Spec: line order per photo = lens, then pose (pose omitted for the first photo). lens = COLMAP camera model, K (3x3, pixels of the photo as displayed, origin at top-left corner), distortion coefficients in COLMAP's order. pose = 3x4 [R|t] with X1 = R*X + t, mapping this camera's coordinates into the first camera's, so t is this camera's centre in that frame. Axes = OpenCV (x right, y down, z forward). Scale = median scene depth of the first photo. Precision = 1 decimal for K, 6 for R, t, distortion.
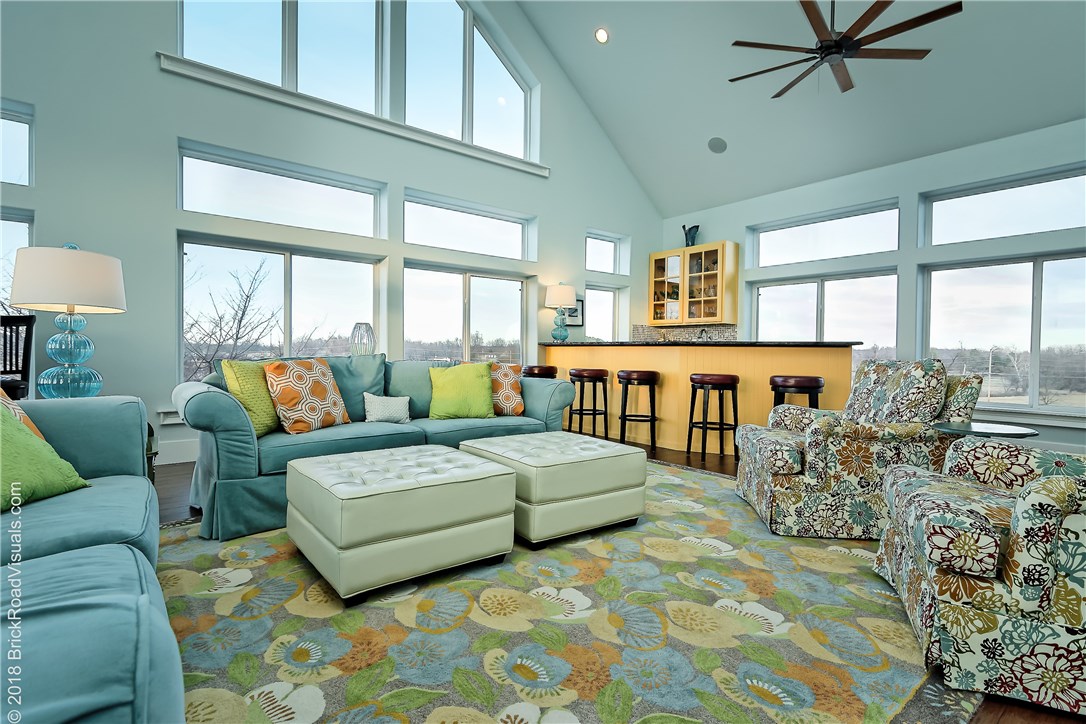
lens RADIAL K [[523.2, 0, 543.9], [0, 523.2, 358.0], [0, 0, 1]] dist [0.001647, -0.000066]
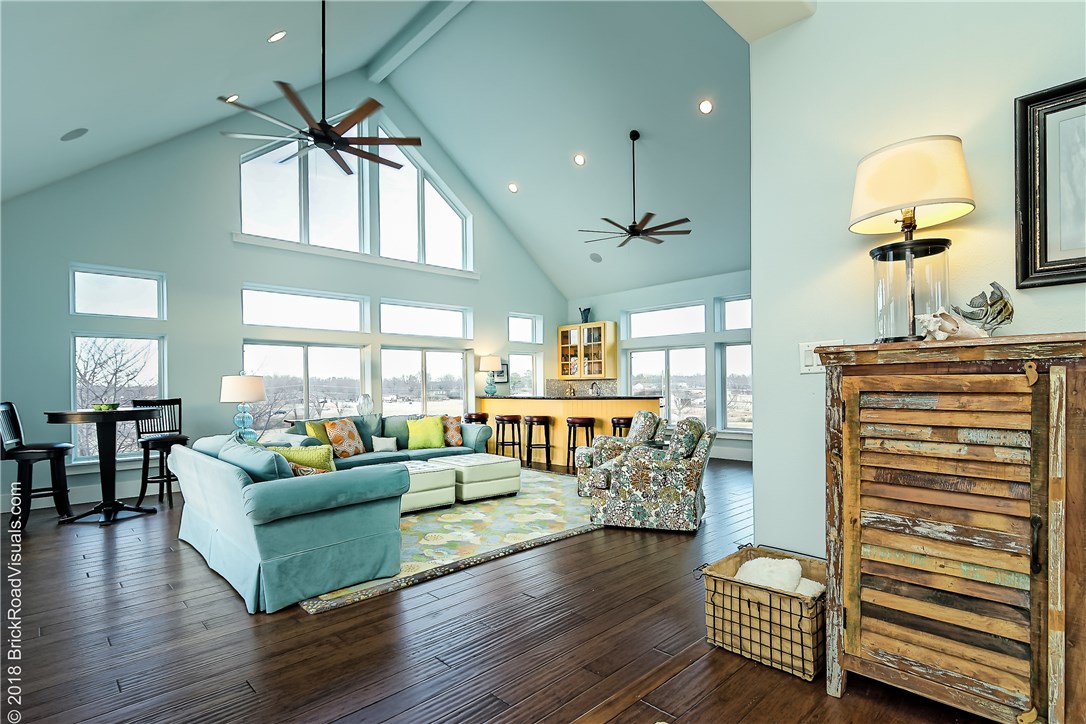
lens RADIAL K [[523.2, 0, 538.6], [0, 523.2, 393.8], [0, 0, 1]] dist [0.001647, -0.000066]
pose [[0.996204, -0.025713, 0.083165, 0.054107], [0.025671, 0.999669, 0.001574, -0.043740], [-0.083177, 0.000567, 0.996535, -0.556246]]
